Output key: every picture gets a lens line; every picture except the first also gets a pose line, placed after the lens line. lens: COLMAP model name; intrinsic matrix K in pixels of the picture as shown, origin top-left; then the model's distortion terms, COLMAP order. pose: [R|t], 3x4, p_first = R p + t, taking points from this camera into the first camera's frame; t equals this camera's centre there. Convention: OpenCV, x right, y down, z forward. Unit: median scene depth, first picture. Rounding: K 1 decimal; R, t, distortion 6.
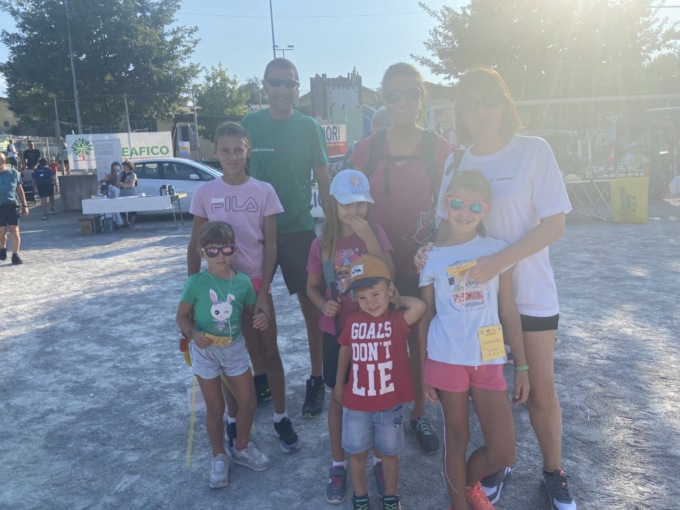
lens RADIAL K [[515.0, 0, 341.5], [0, 515.0, 254.1], [0, 0, 1]] dist [0.045503, -0.051855]
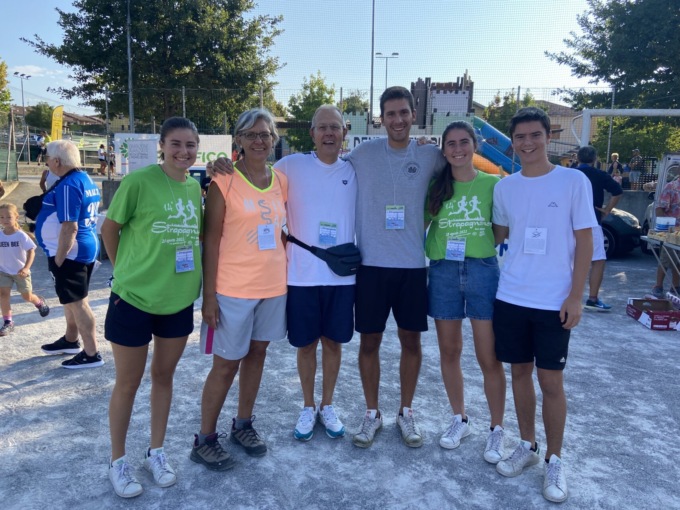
lens RADIAL K [[515.0, 0, 339.4], [0, 515.0, 254.8], [0, 0, 1]] dist [0.045503, -0.051855]
pose [[0.979483, 0.091195, -0.179710, 0.002520], [-0.096848, 0.995035, -0.022922, -0.039638], [0.176727, 0.039856, 0.983453, 0.204327]]
